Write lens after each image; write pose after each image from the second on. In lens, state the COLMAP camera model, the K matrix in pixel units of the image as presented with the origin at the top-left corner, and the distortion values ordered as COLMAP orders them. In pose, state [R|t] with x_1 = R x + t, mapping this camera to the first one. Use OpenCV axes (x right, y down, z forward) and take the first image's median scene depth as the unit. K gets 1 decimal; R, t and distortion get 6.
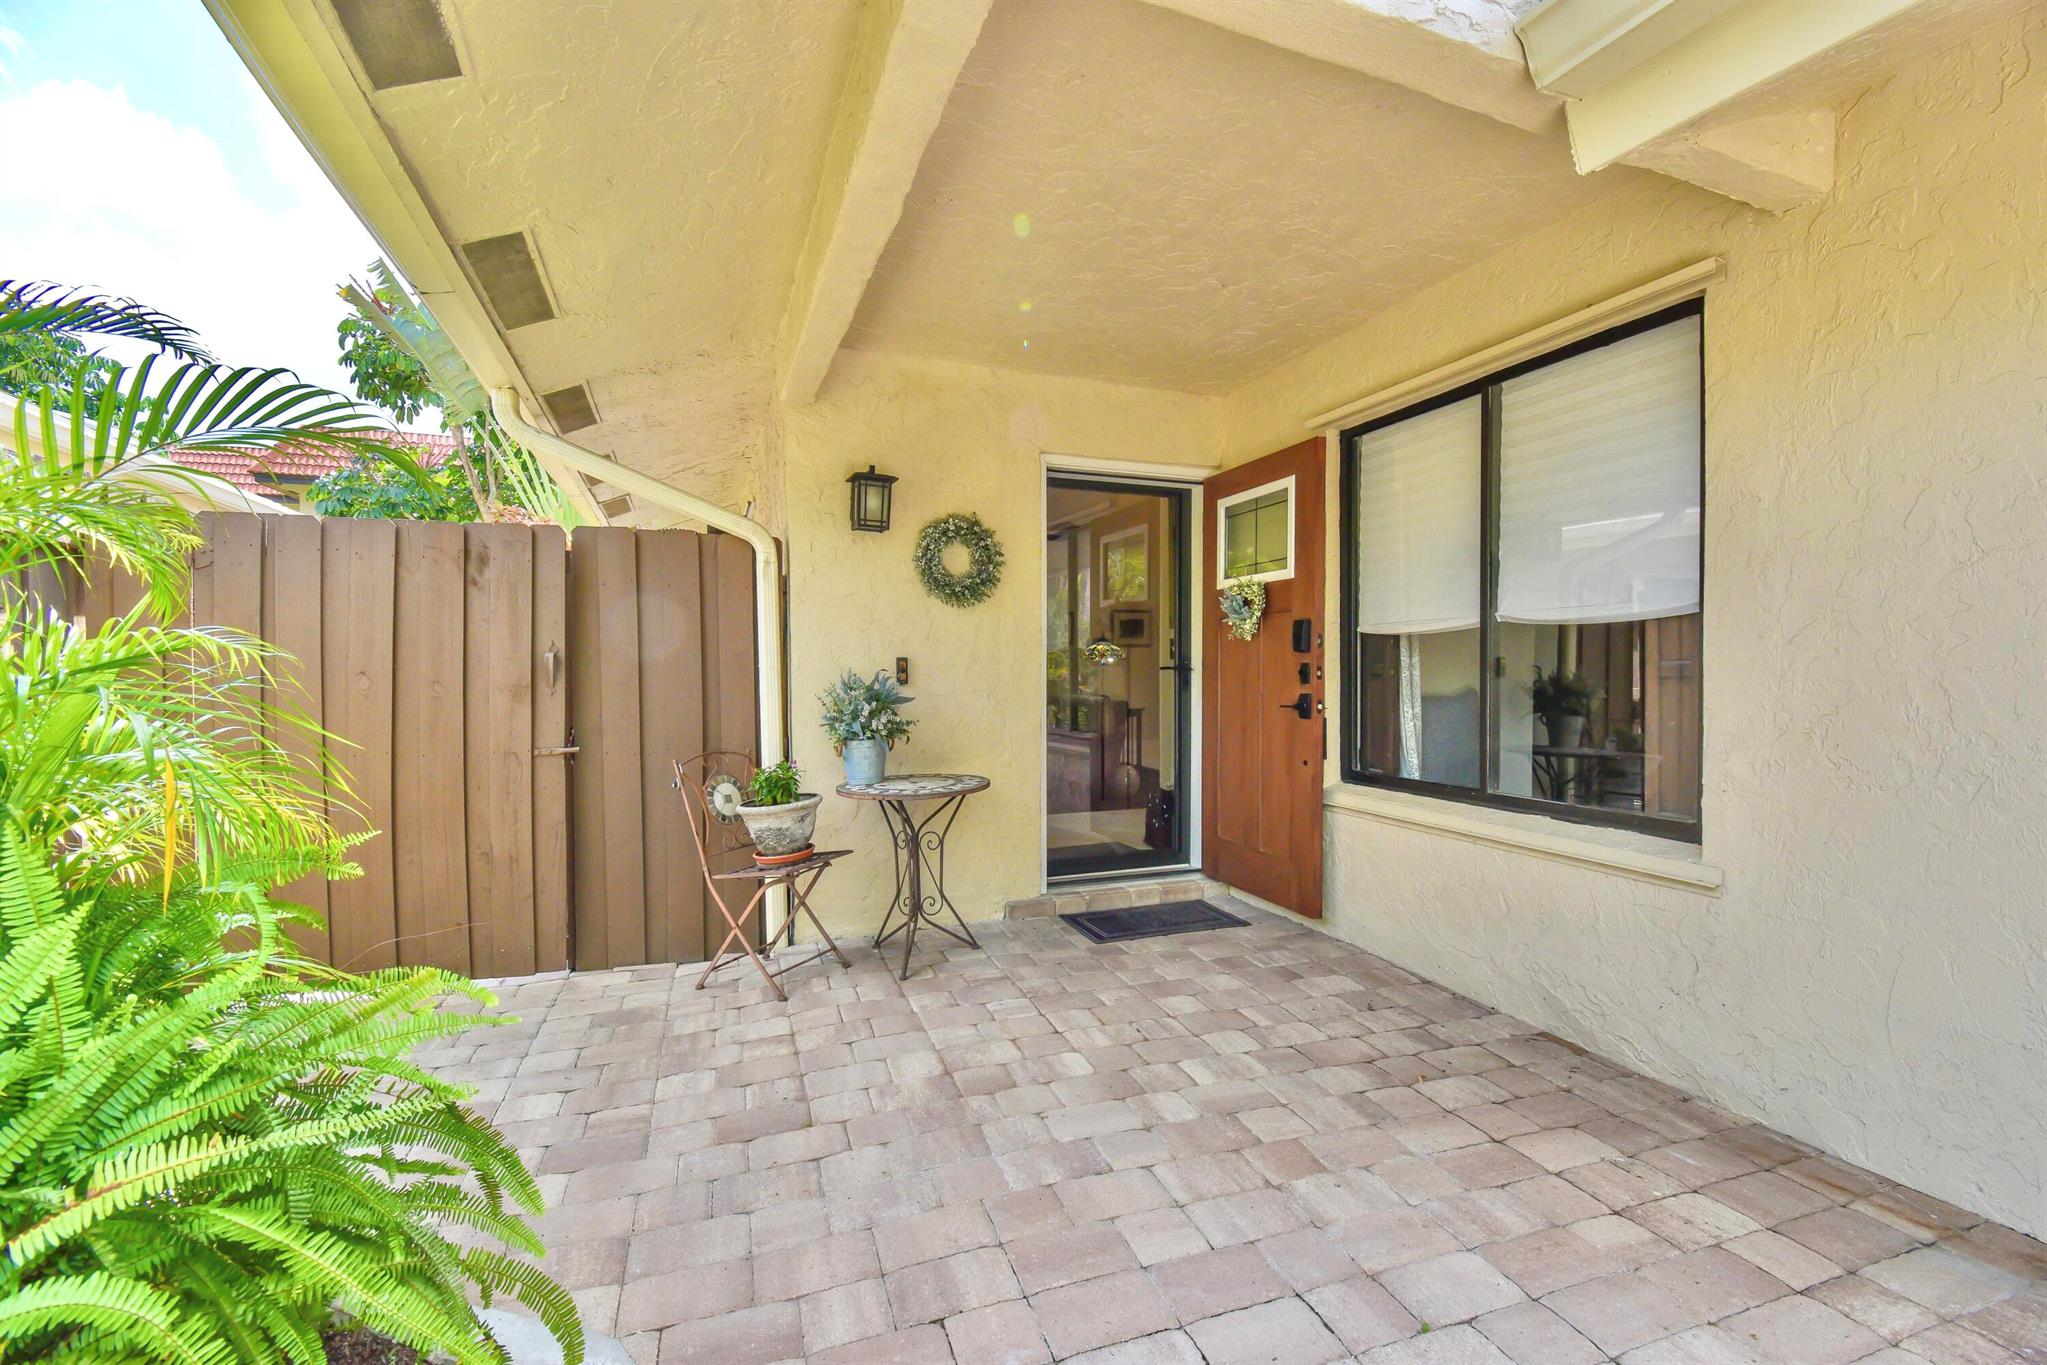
lens RADIAL K [[889.3, 0, 1023.5], [0, 889.3, 682.5], [0, 0, 1]] dist [0.000634, -0.017923]
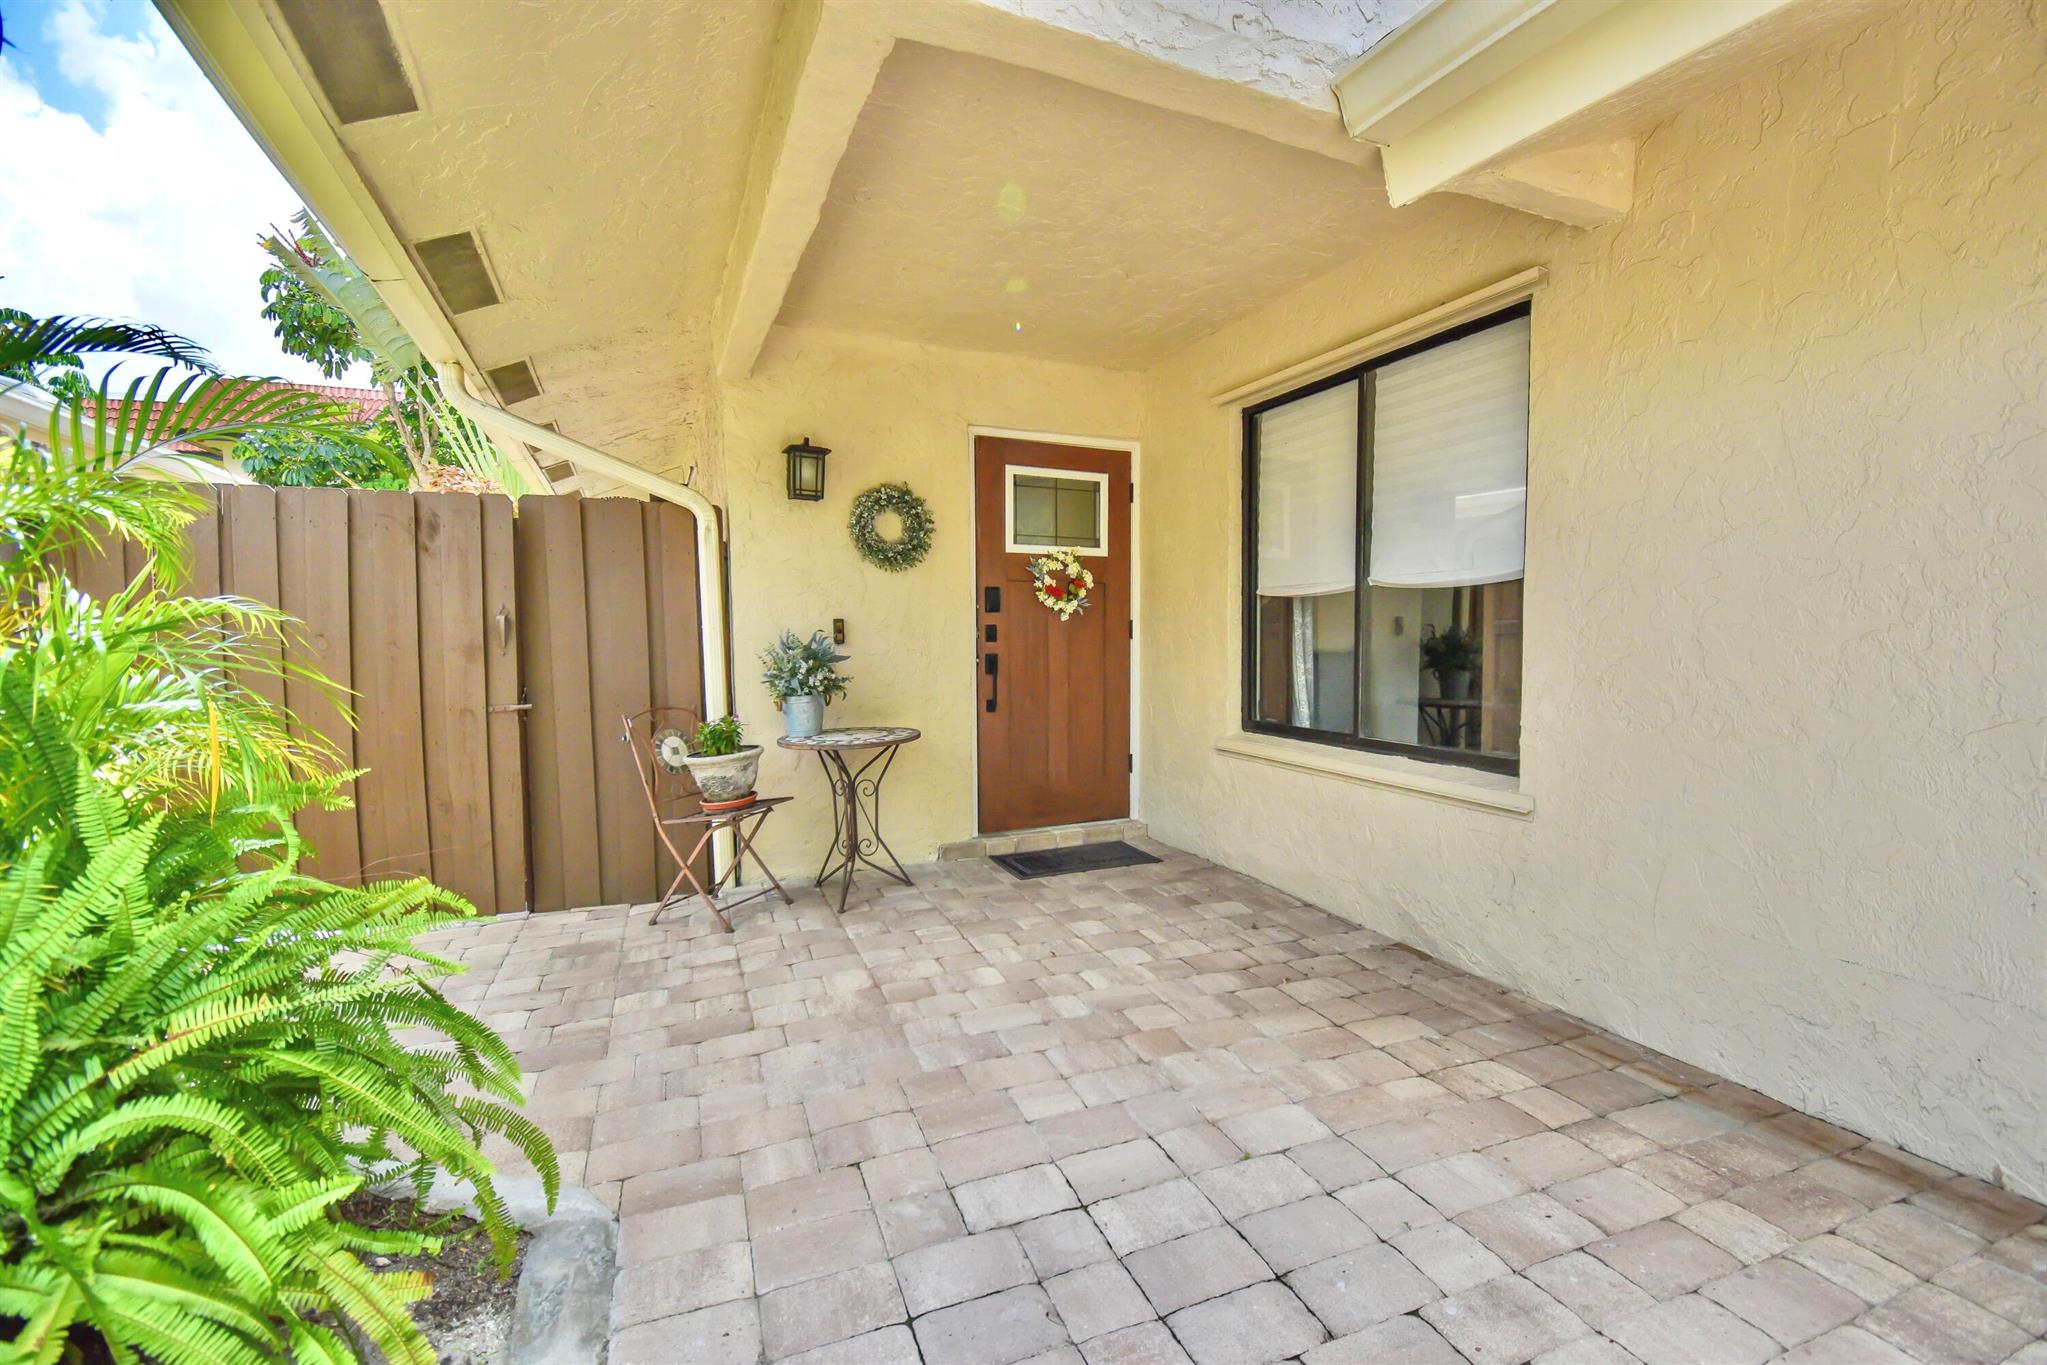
lens RADIAL K [[932.7, 0, 1046.9], [0, 932.7, 689.1], [0, 0, 1]] dist [0.002585, -0.022560]
pose [[0.998608, -0.006716, 0.052322, 0.074604], [0.004168, 0.998807, 0.048658, 0.003796], [-0.052587, -0.048373, 0.997444, -0.186912]]
